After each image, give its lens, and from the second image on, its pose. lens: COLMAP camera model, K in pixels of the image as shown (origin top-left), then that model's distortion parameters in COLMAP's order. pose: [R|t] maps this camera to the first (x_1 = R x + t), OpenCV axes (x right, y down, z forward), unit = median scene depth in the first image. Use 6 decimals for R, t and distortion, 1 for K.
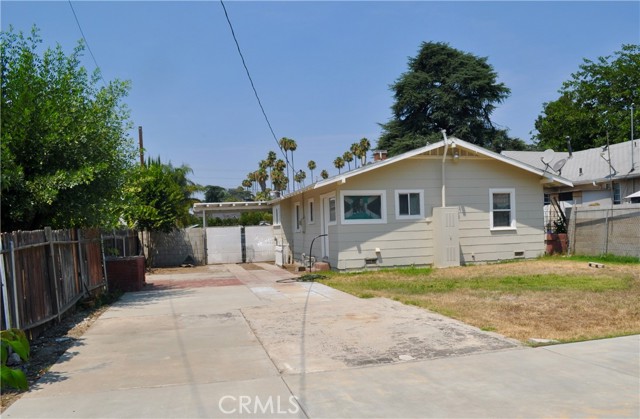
lens RADIAL K [[546.6, 0, 363.3], [0, 546.6, 234.2], [0, 0, 1]] dist [-0.081235, -0.005690]
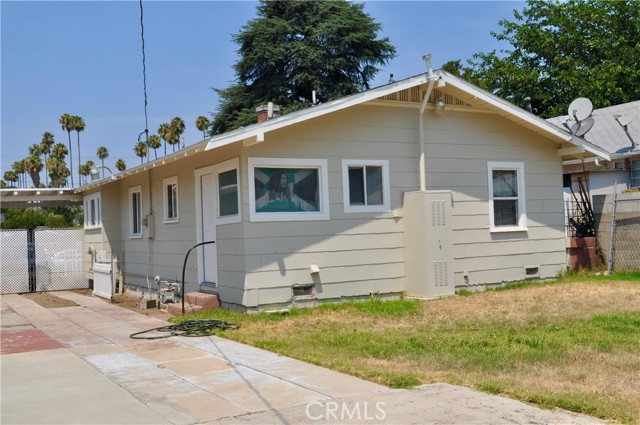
lens RADIAL K [[701.3, 0, 318.4], [0, 701.3, 211.3], [0, 0, 1]] dist [-0.058406, 0.000000]
pose [[0.978344, 0.000996, 0.206983, -0.103823], [0.008698, 0.998907, -0.045920, 0.003443], [-0.206803, 0.046726, 0.977266, 0.290222]]
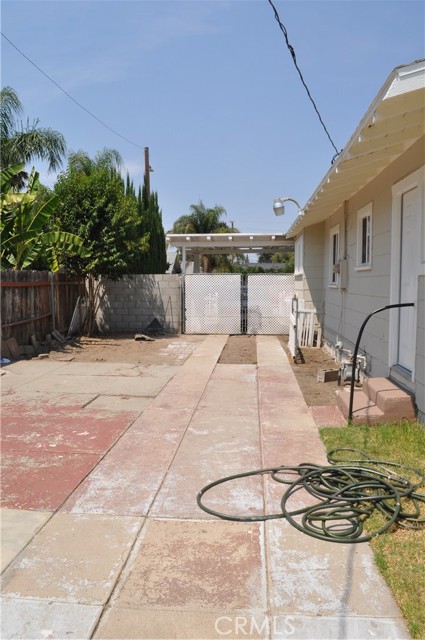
lens RADIAL K [[499.7, 0, 214.6], [0, 499.7, 320.3], [0, 0, 1]] dist [-0.083928, 0.009349]
pose [[0.927832, 0.063129, -0.367617, -0.064515], [-0.037344, 0.996344, 0.076842, -0.006840], [0.371123, -0.057568, 0.926797, 0.671038]]
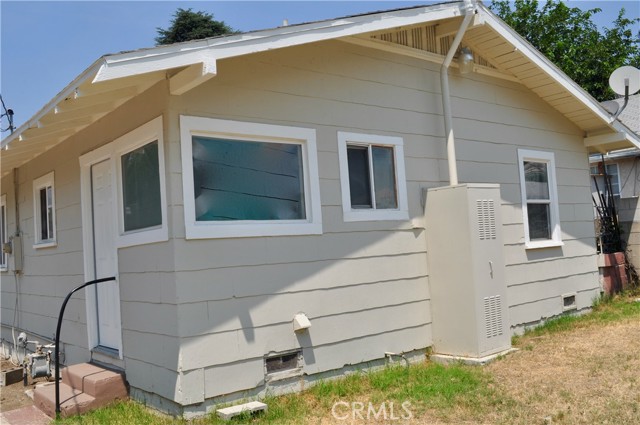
lens RADIAL K [[603.0, 0, 317.4], [0, 603.0, 214.0], [0, 0, 1]] dist [-0.079320, 0.000000]
pose [[0.925109, -0.005705, 0.379660, -0.083567], [0.039072, 0.996010, -0.080238, -0.003245], [-0.377687, 0.089063, 0.921640, 0.625391]]
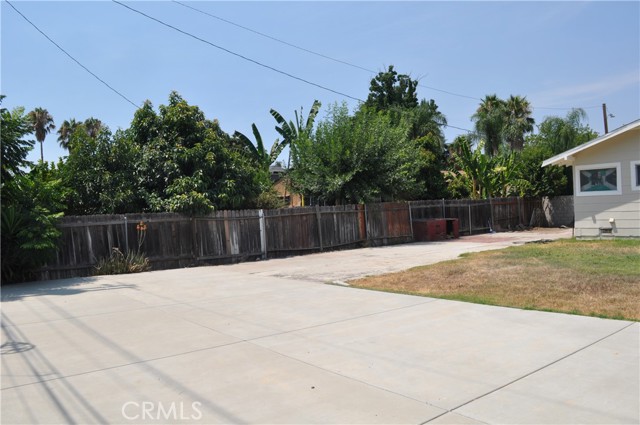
lens RADIAL K [[499.7, 0, 329.9], [0, 499.7, 207.6], [0, 0, 1]] dist [-0.083928, 0.009349]
pose [[0.383637, 0.014039, -0.923377, 0.618993], [0.016928, 0.999610, 0.022232, -0.022969], [0.923329, -0.024160, 0.383249, 0.133701]]
